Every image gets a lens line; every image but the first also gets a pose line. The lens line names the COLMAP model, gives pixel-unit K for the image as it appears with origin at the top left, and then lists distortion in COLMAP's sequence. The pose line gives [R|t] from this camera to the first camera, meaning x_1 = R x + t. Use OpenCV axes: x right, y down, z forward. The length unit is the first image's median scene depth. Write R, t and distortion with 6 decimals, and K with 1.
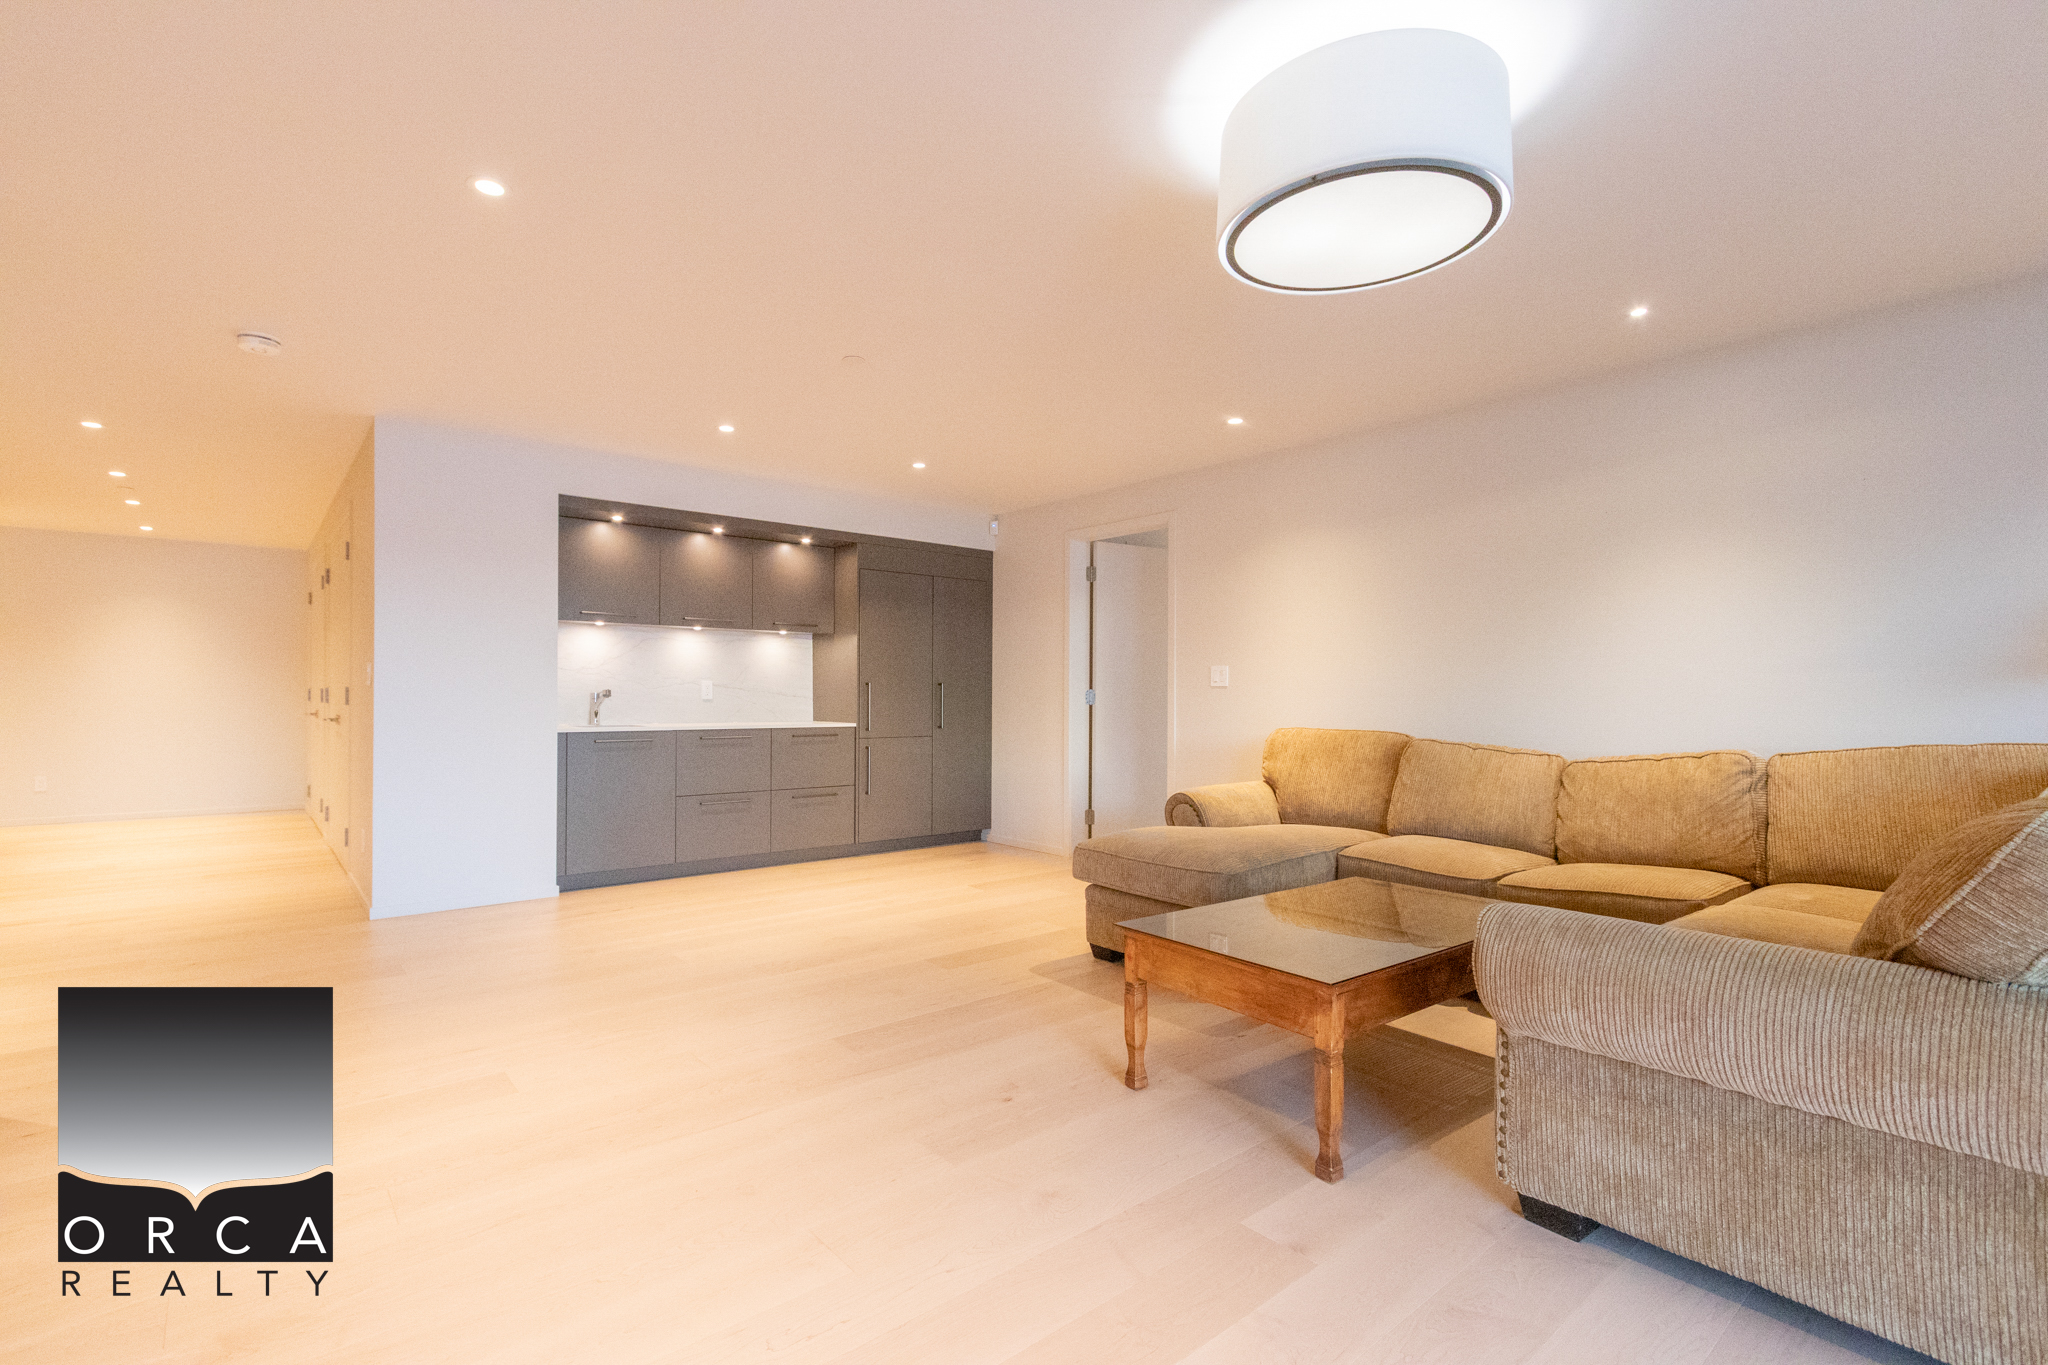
lens RADIAL K [[926.1, 0, 1000.4], [0, 926.1, 692.3], [0, 0, 1]] dist [0.003409, -0.000484]
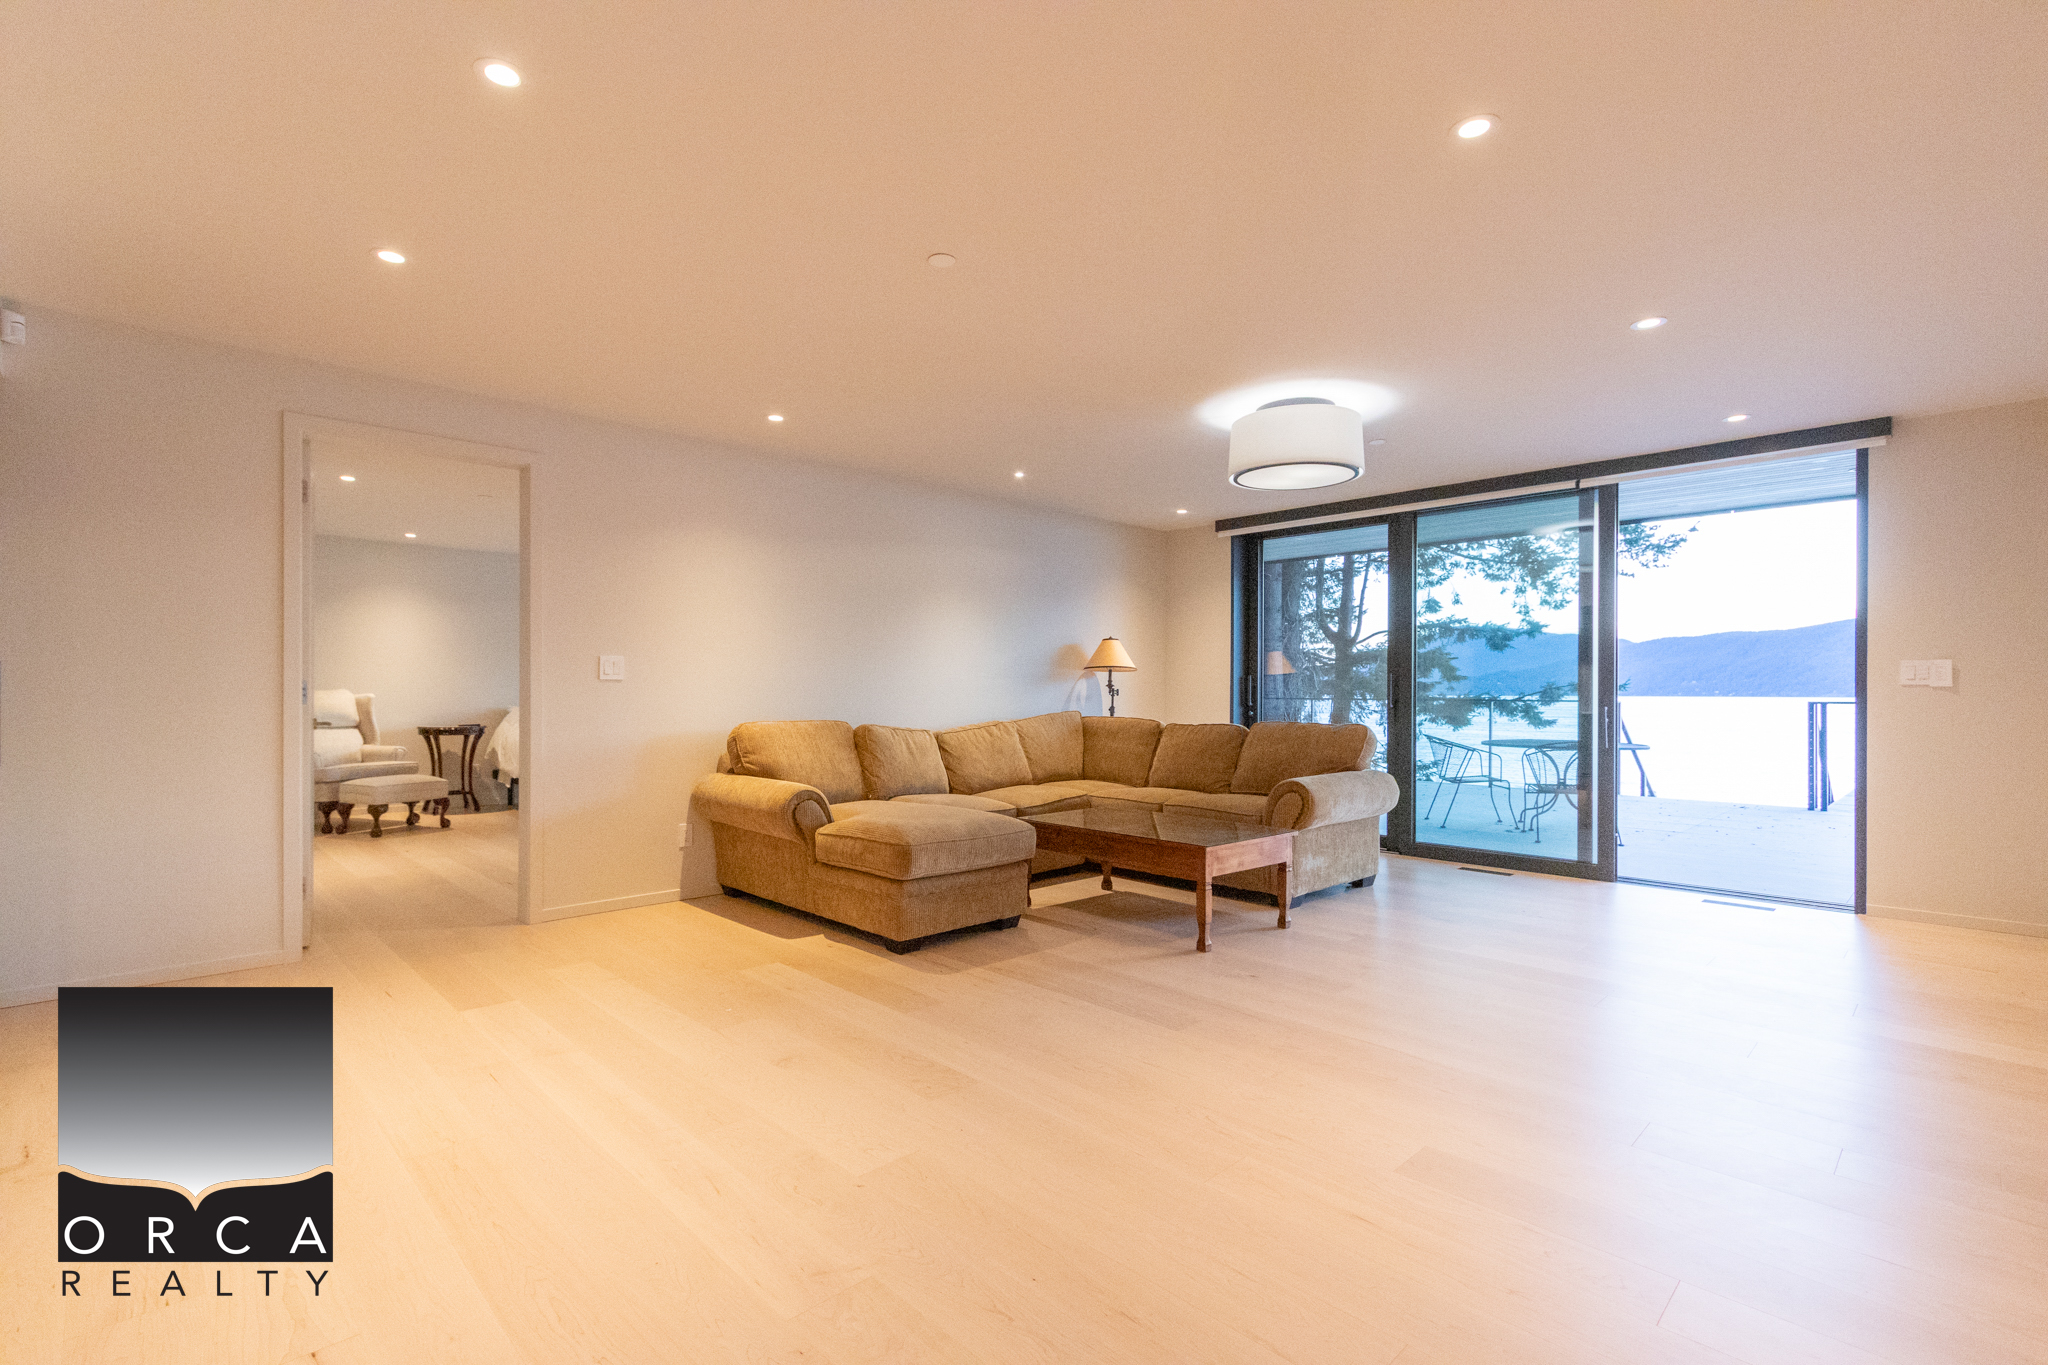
lens RADIAL K [[926.1, 0, 1000.4], [0, 926.1, 692.3], [0, 0, 1]] dist [0.003409, -0.000484]
pose [[-0.071897, -0.003060, 0.997407, -0.950450], [-0.007931, 0.999965, 0.002496, 0.000948], [-0.997381, -0.007731, -0.071919, 1.021808]]
